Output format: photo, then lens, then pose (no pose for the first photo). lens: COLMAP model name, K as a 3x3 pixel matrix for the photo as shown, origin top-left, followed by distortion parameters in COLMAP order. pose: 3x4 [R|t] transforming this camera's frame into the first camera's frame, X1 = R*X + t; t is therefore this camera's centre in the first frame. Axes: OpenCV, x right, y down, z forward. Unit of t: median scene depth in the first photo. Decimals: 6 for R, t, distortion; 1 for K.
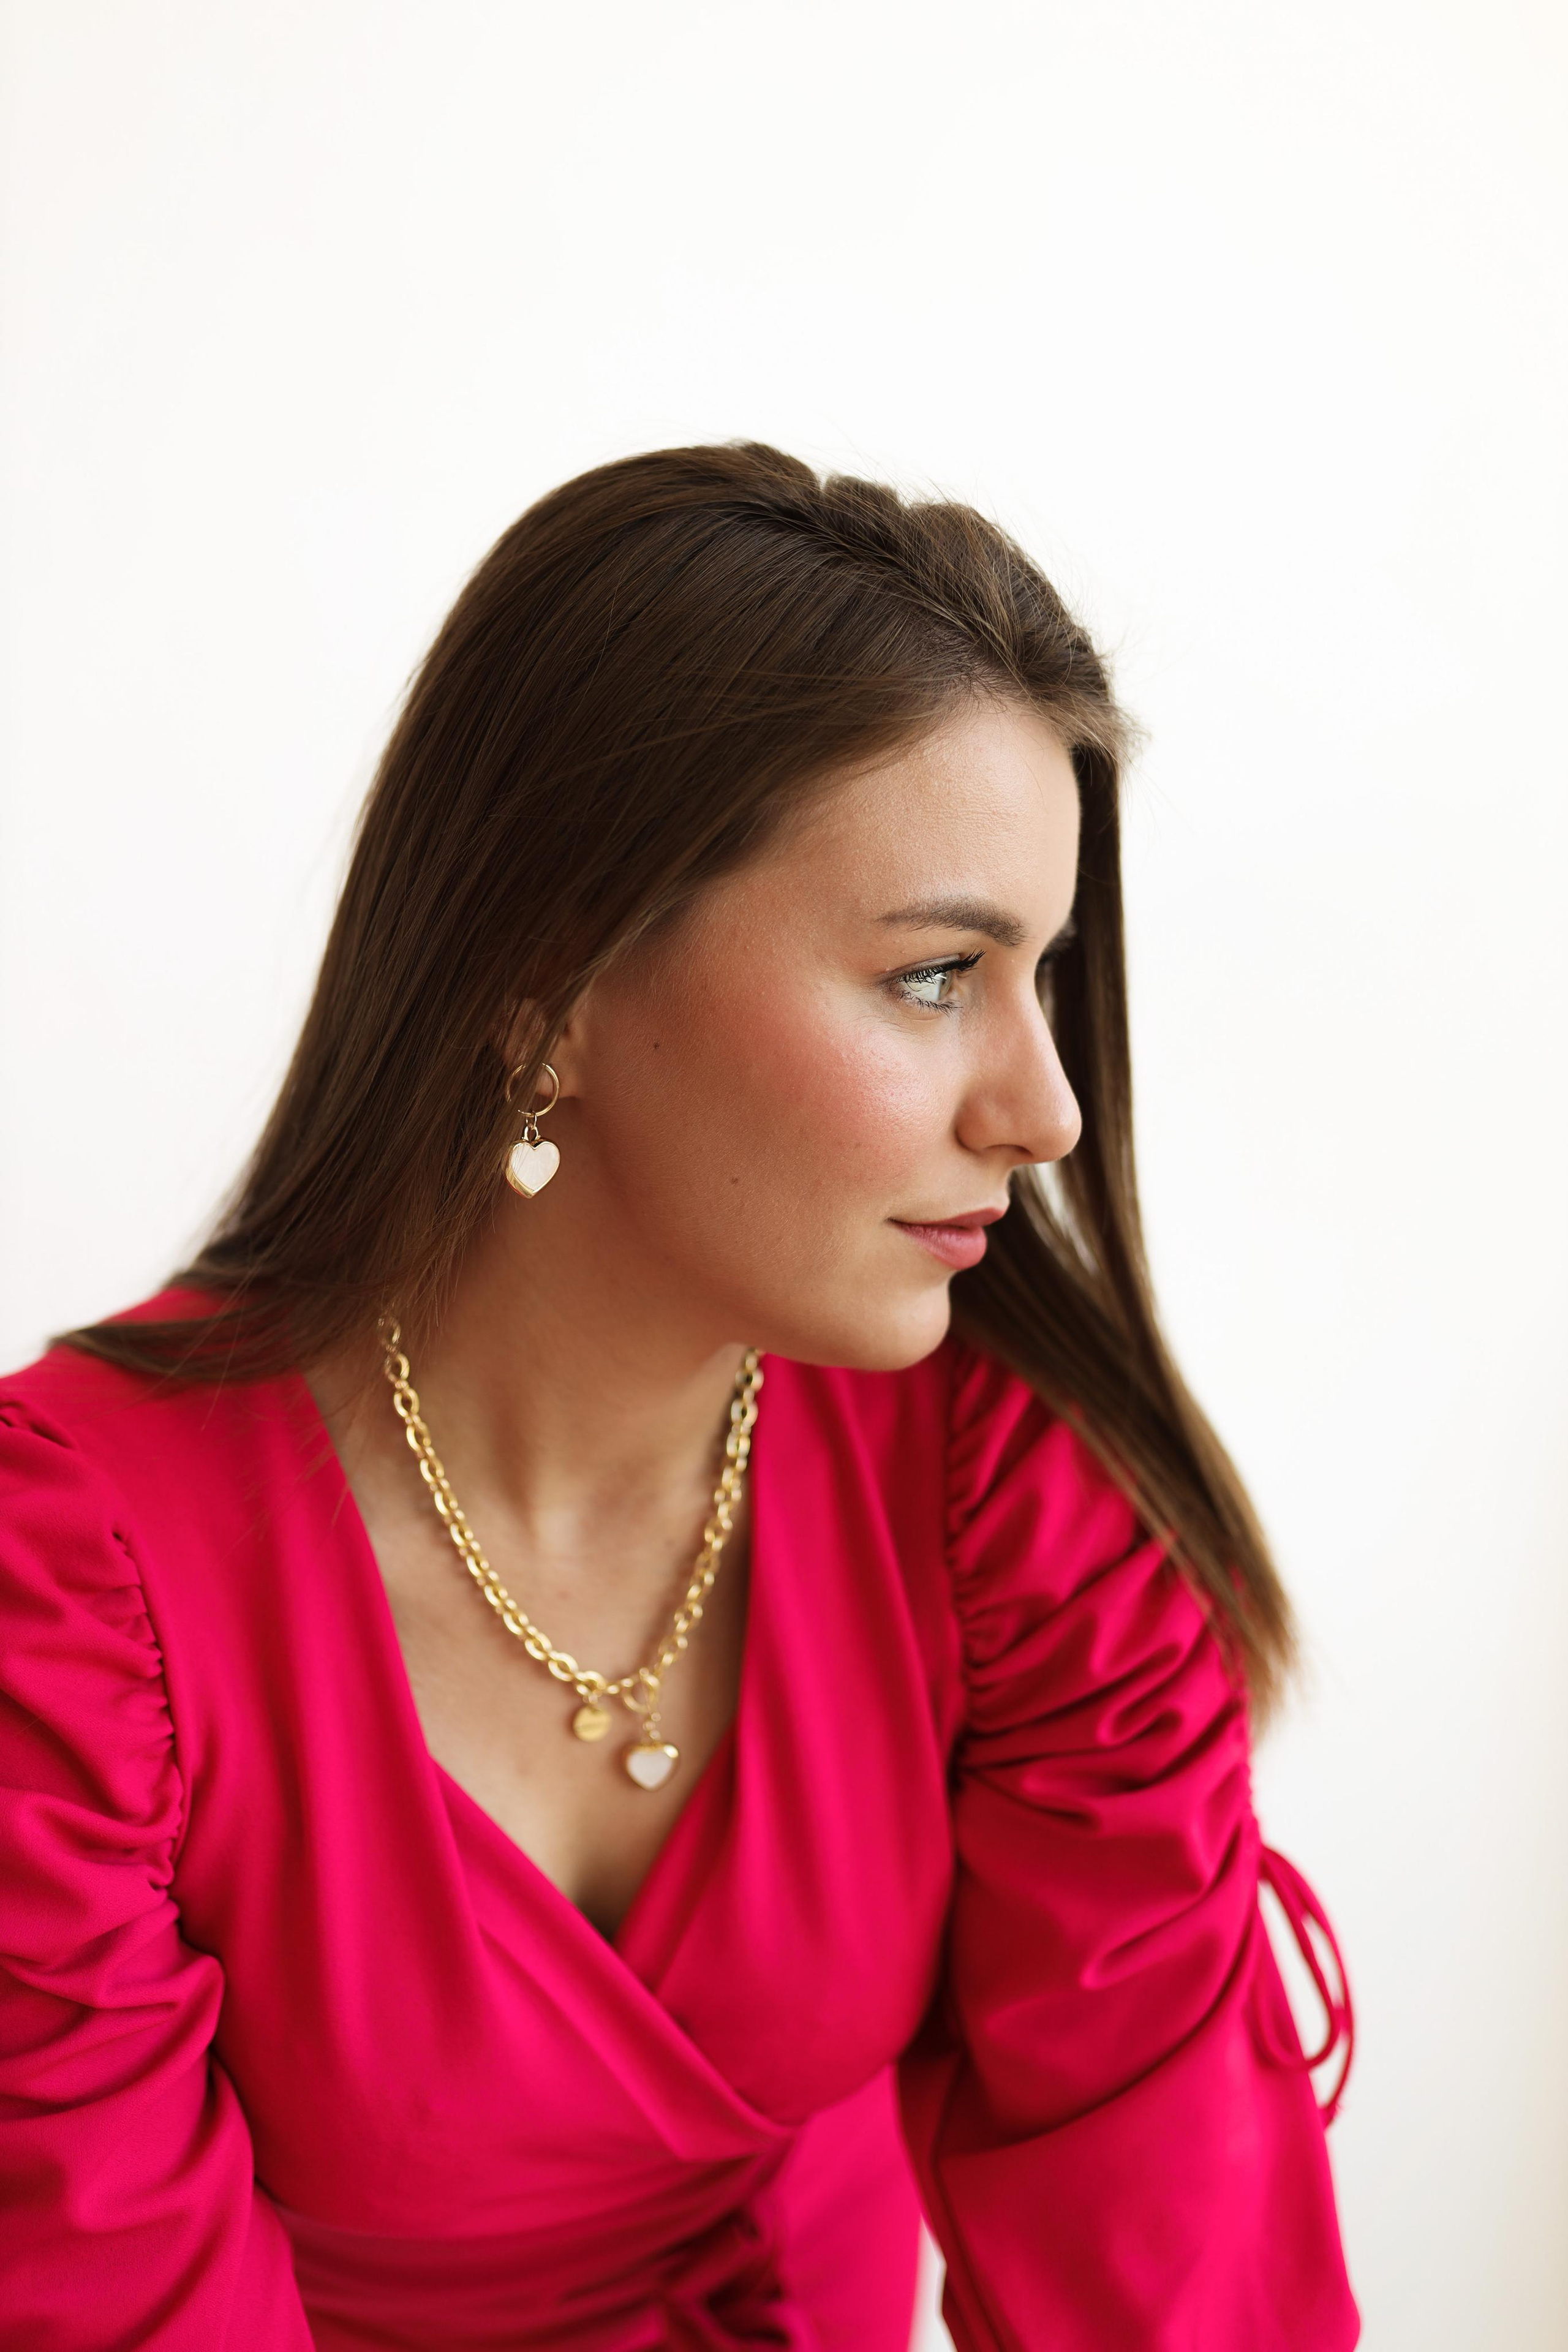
lens RADIAL K [[2335.2, 0, 785.3], [0, 2335.2, 1175.6], [0, 0, 1]] dist [-0.190752, -0.024454]
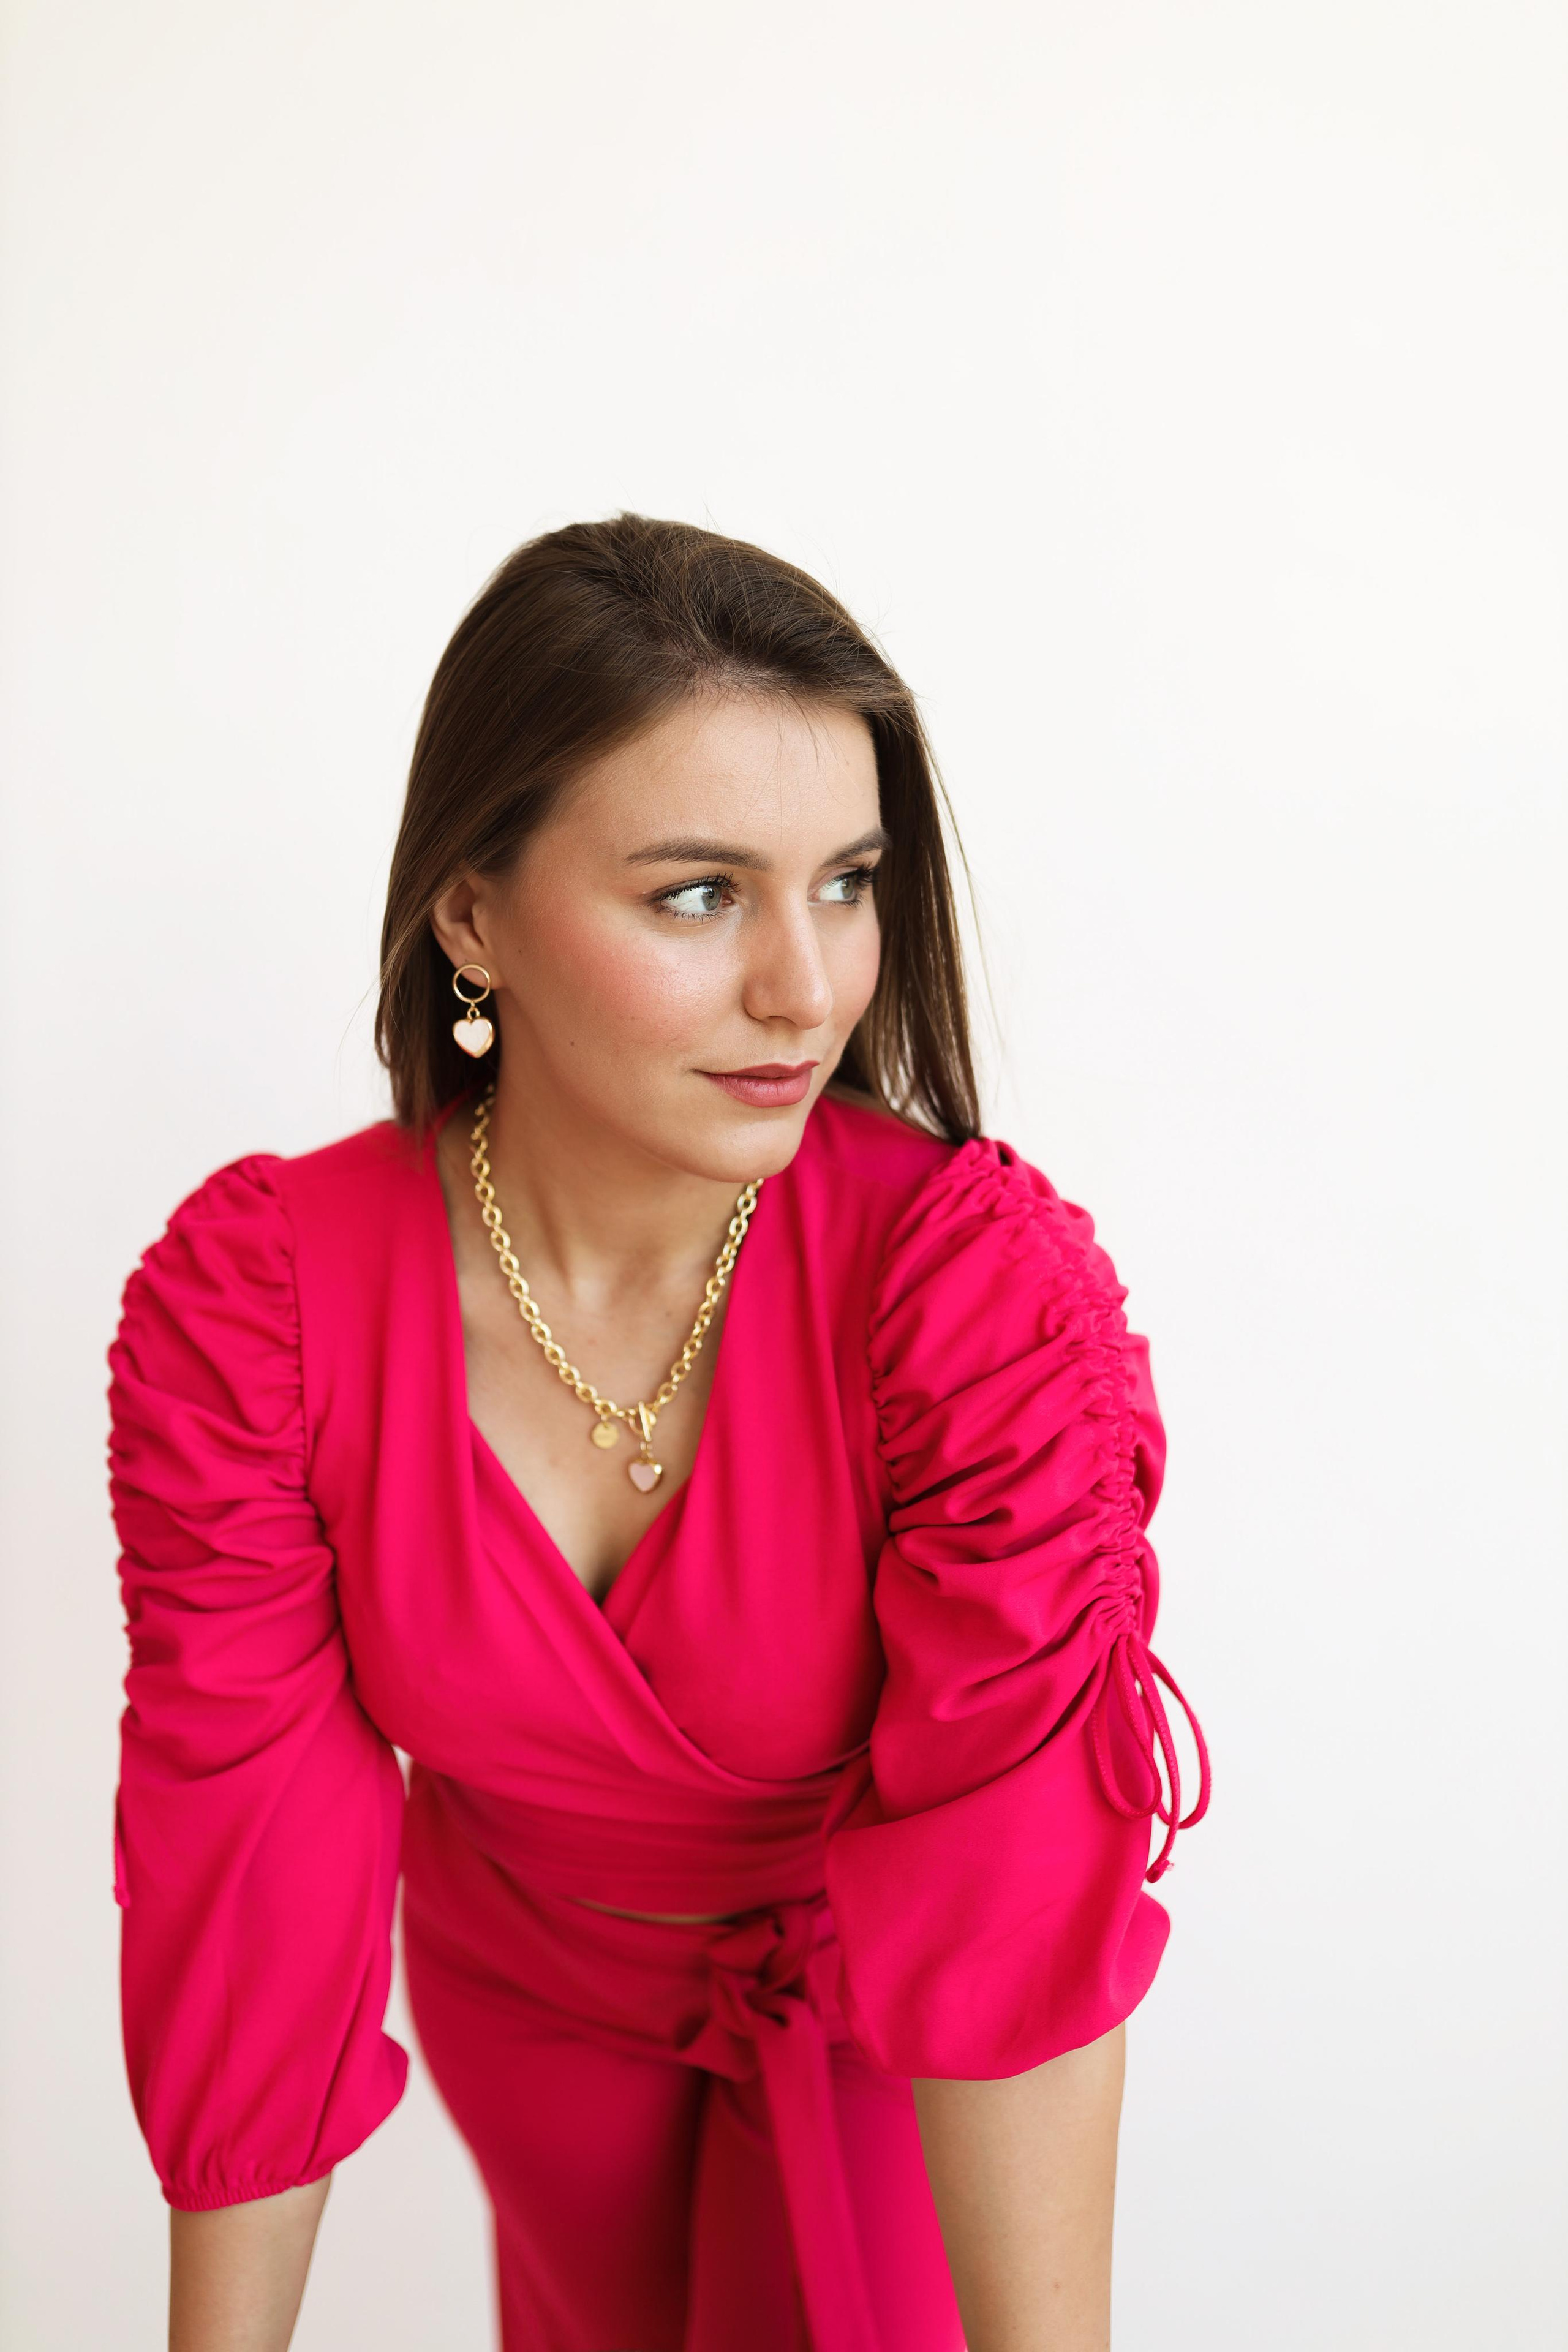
lens RADIAL K [[2335.2, 0, 785.3], [0, 2335.2, 1175.6], [0, 0, 1]] dist [-0.190752, -0.024454]
pose [[0.834833, 0.080543, -0.544580, 0.773170], [-0.074156, 0.996676, 0.033727, 0.027521], [0.545486, 0.012228, 0.838030, -0.111035]]
